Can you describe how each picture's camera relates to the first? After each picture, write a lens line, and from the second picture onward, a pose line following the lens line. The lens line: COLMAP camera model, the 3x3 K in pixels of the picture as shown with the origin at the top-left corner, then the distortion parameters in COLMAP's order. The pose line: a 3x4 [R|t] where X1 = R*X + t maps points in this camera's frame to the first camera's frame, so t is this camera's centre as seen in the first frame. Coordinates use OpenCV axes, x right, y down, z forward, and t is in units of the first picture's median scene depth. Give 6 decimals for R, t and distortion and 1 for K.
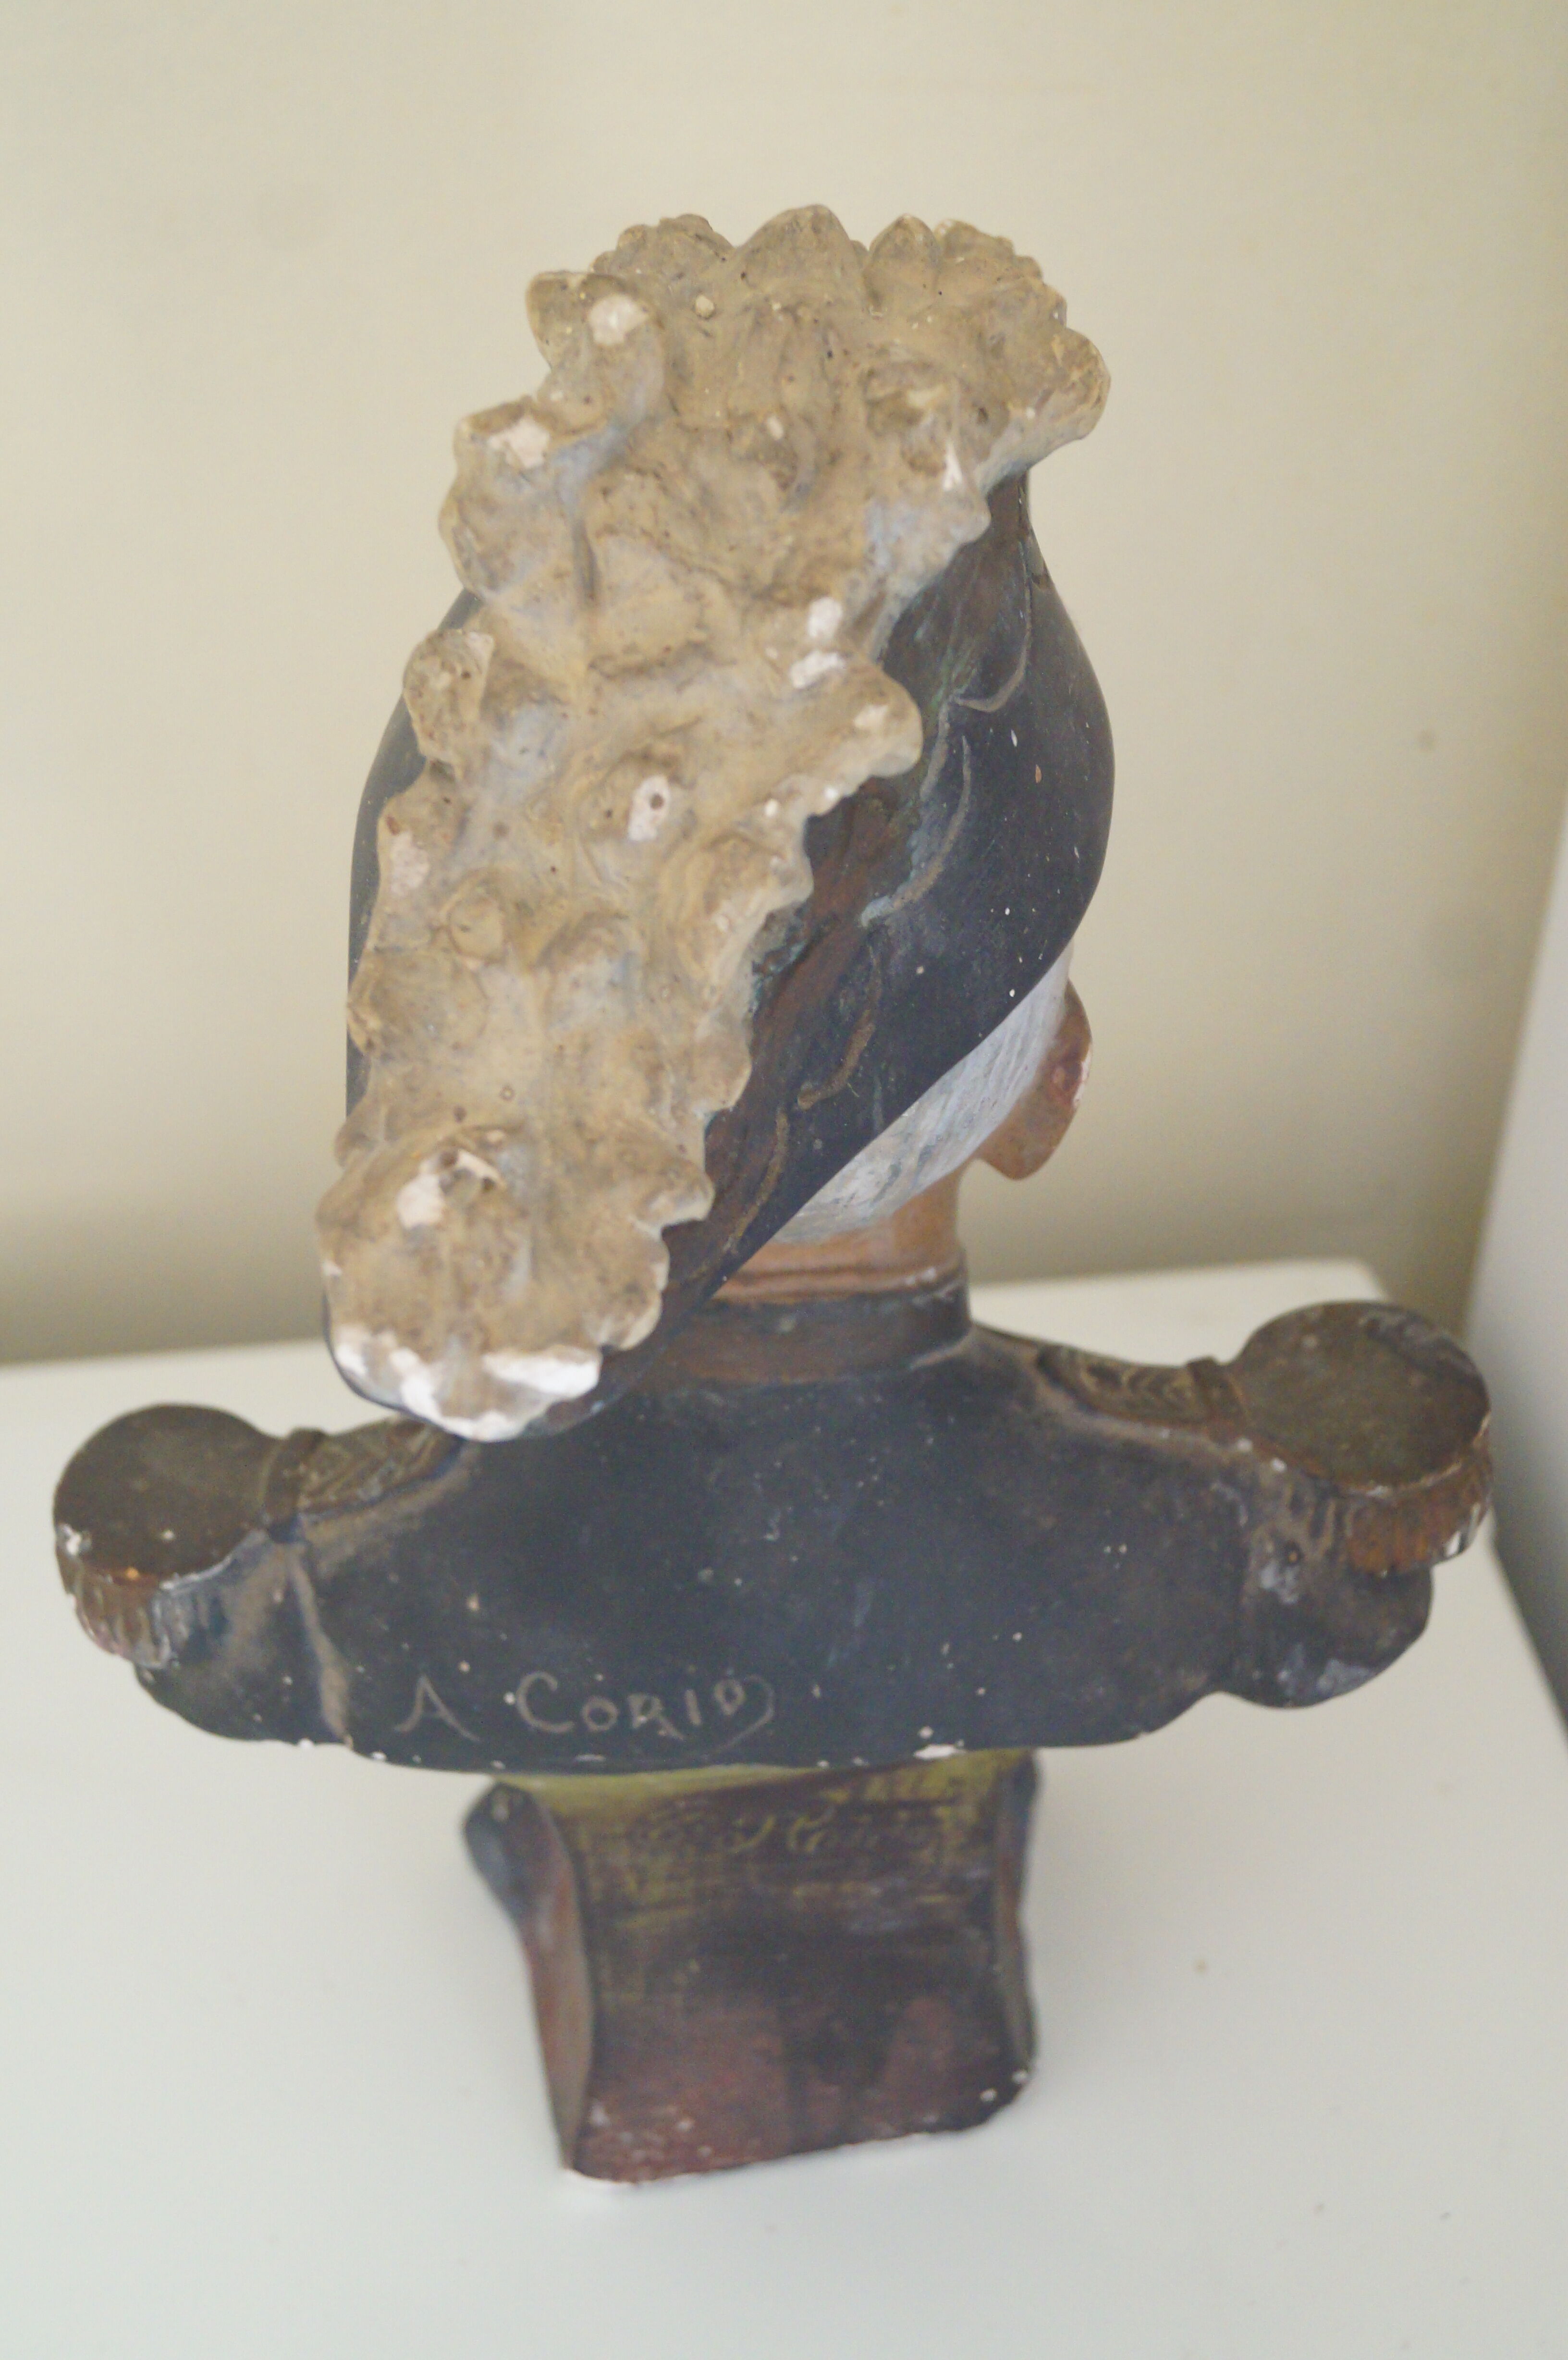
lens RADIAL K [[2938.2, 0, 784.0], [0, 2938.2, 1180.0], [0, 0, 1]] dist [-0.009546, 0.030766]
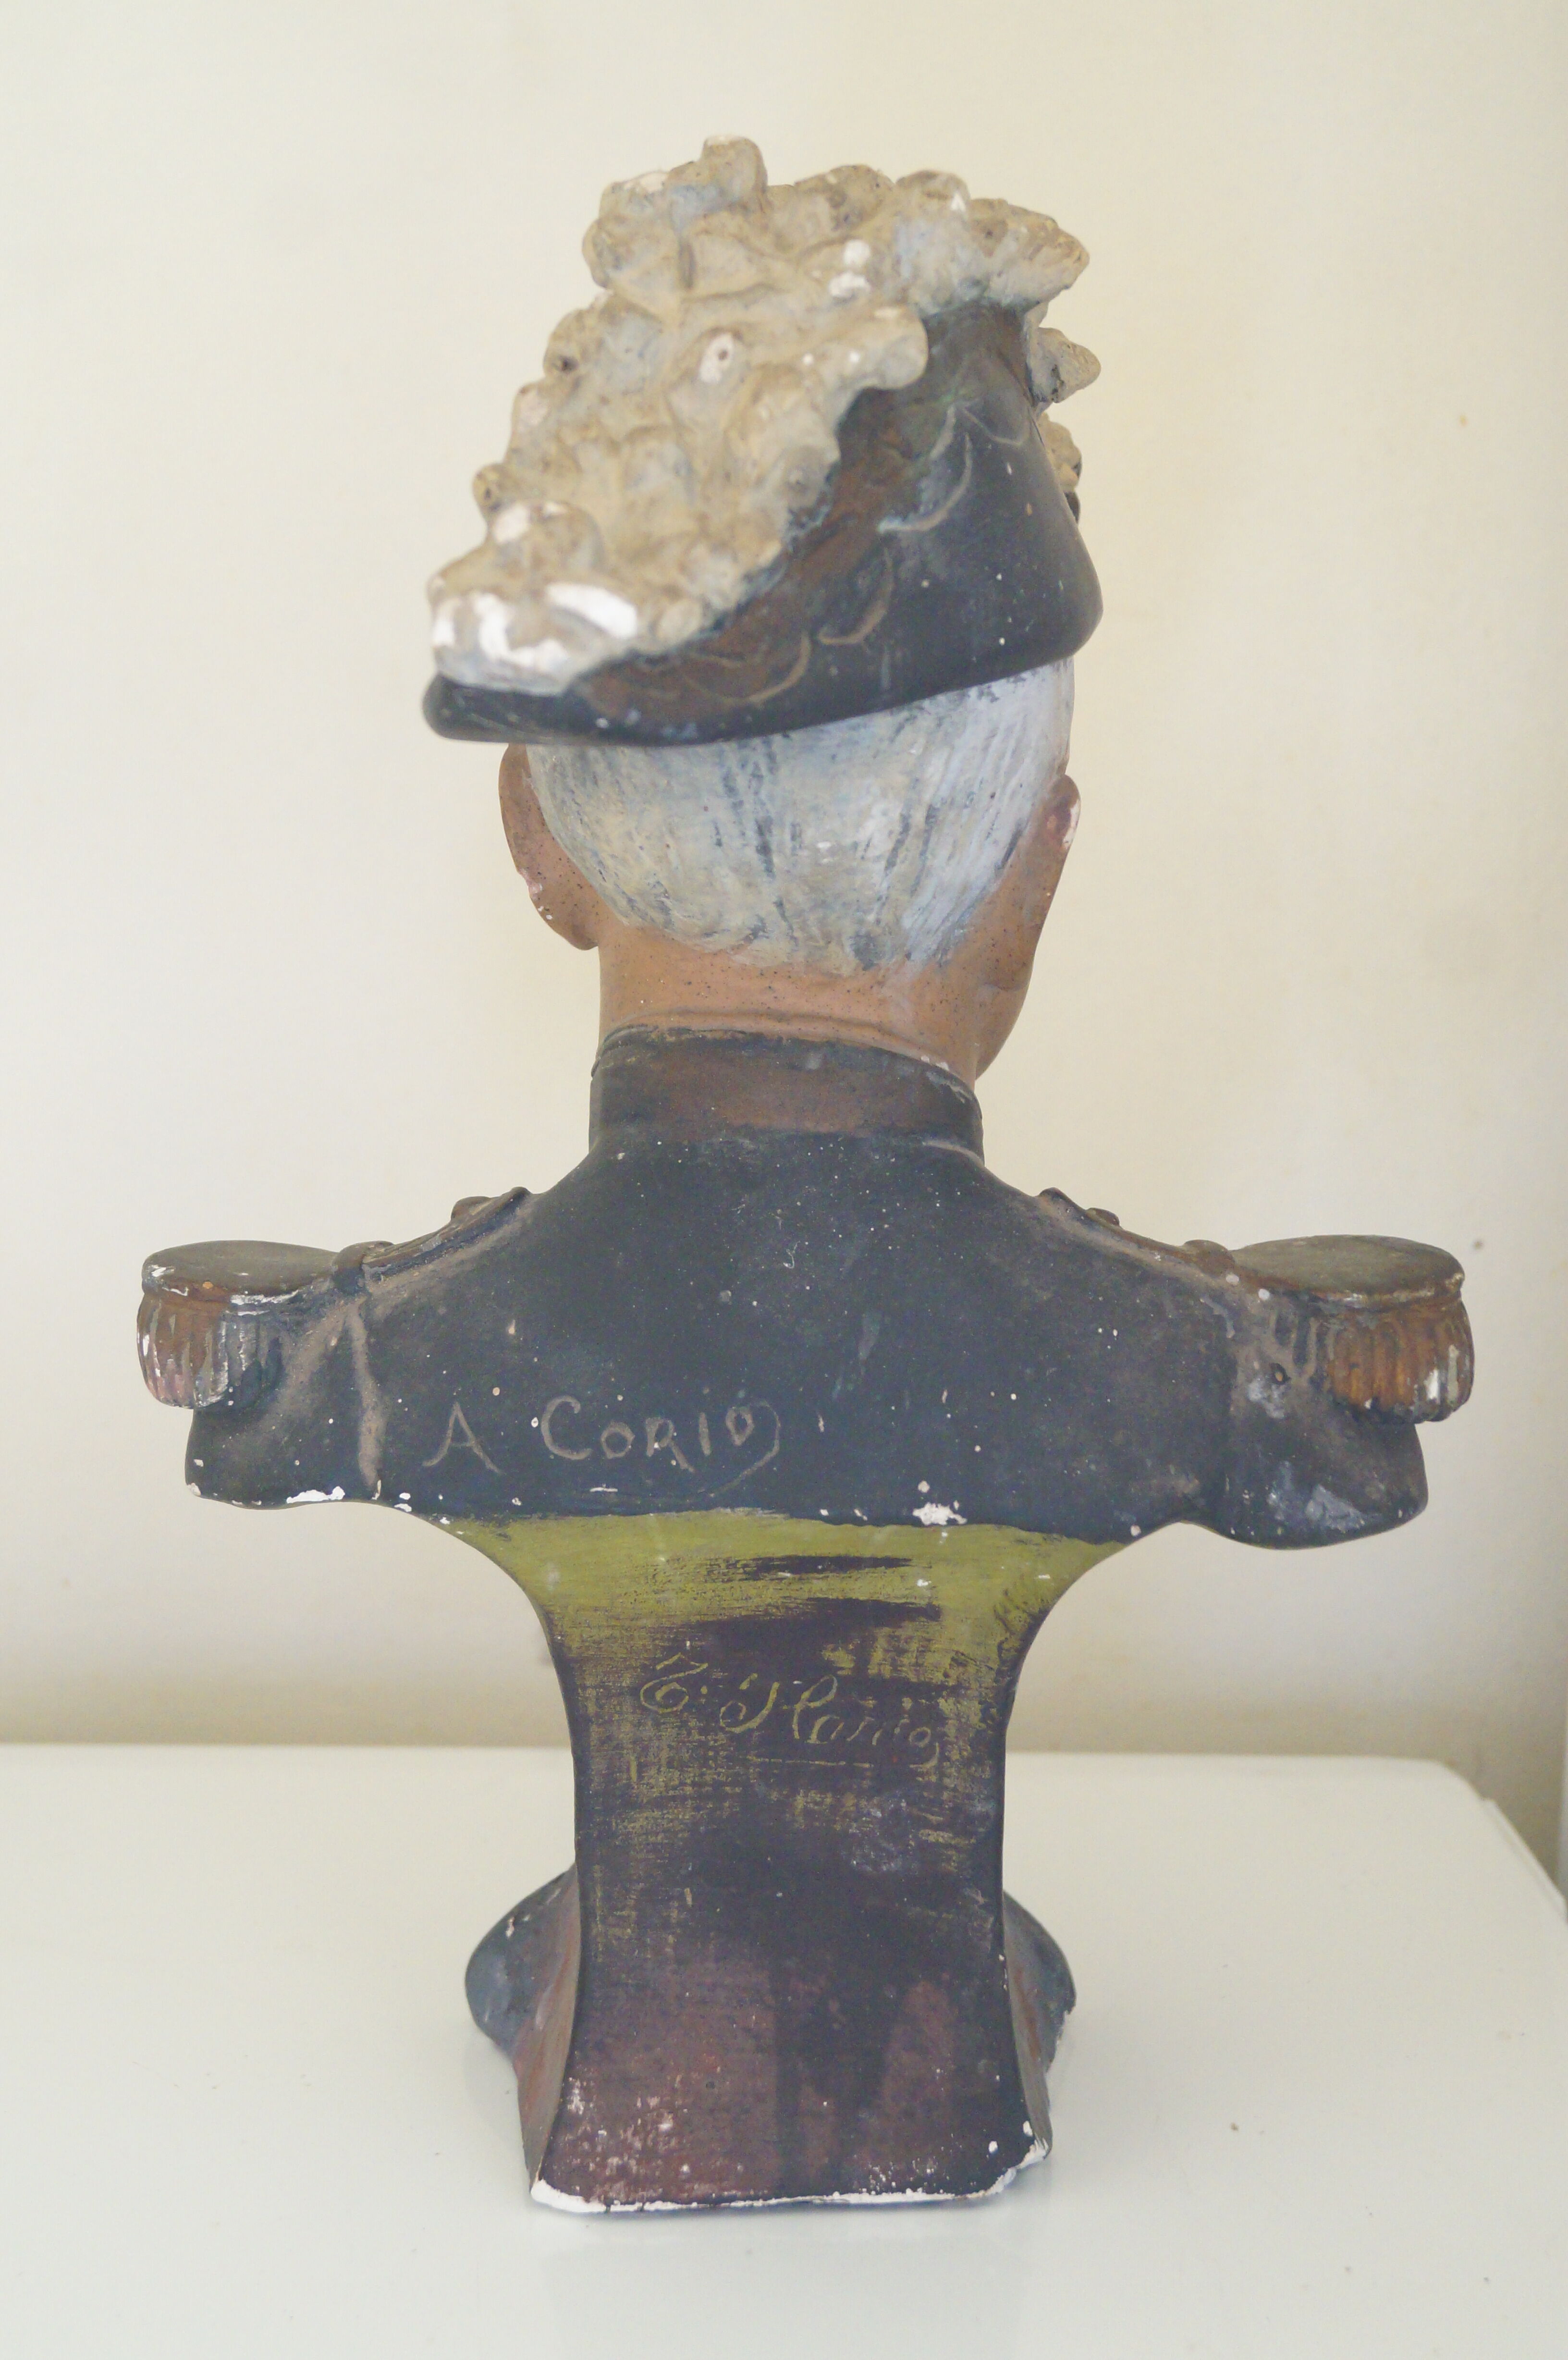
lens RADIAL K [[3176.3, 0, 784.0], [0, 3176.3, 1180.0], [0, 0, 1]] dist [0.002037, -0.029902]
pose [[0.996450, 0.041937, -0.073003, 0.077638], [-0.073205, 0.859870, -0.505238, 0.678413], [0.041585, 0.508788, 0.859887, -0.033824]]
